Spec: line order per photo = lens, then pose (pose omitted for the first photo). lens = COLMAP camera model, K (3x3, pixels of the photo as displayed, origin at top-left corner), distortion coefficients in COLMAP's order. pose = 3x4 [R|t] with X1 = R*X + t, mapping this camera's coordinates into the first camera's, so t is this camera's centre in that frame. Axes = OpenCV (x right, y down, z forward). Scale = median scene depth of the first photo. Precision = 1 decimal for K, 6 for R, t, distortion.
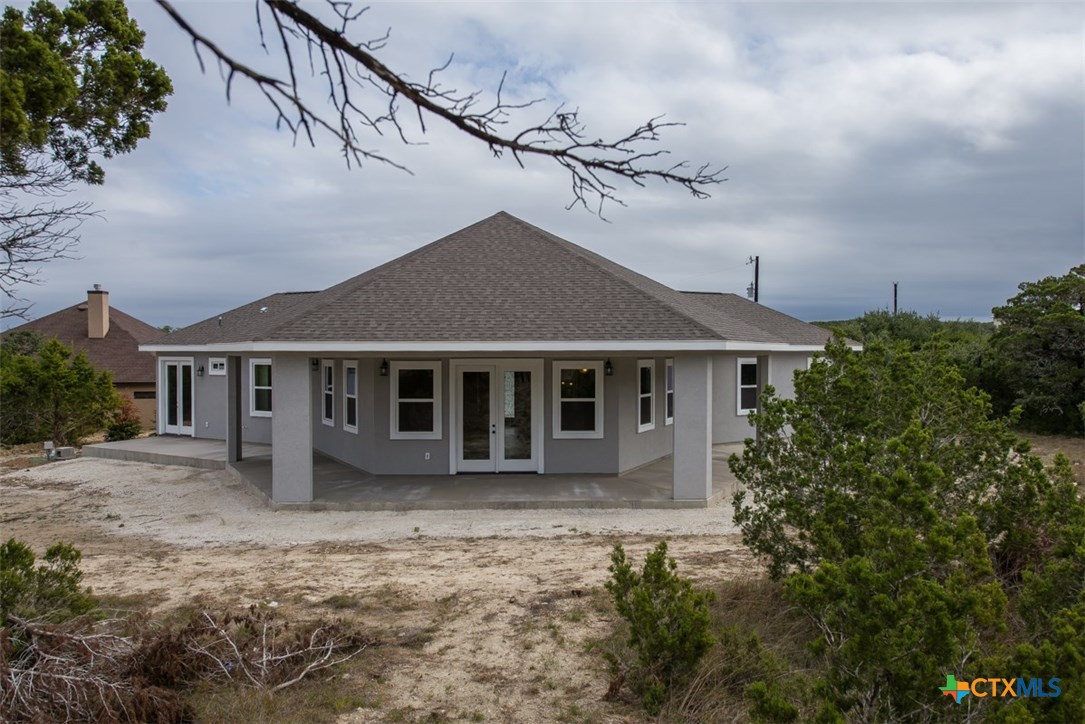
lens RADIAL K [[746.3, 0, 542.5], [0, 746.3, 362.0], [0, 0, 1]] dist [0.036959, -0.000891]
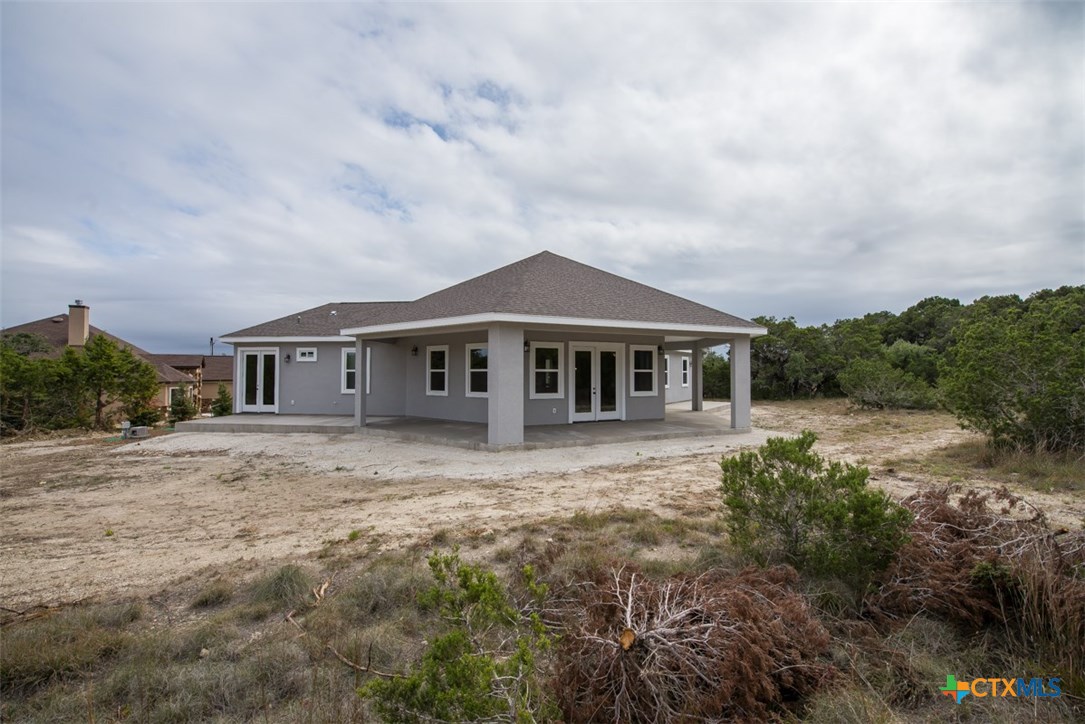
lens RADIAL K [[432.1, 0, 544.7], [0, 432.1, 360.5], [0, 0, 1]] dist [-0.015344, -0.001945]
pose [[0.911853, 0.016787, 0.410174, -0.497601], [0.005306, 0.998598, -0.052667, 0.074638], [-0.410483, 0.050201, 0.910485, 0.276177]]
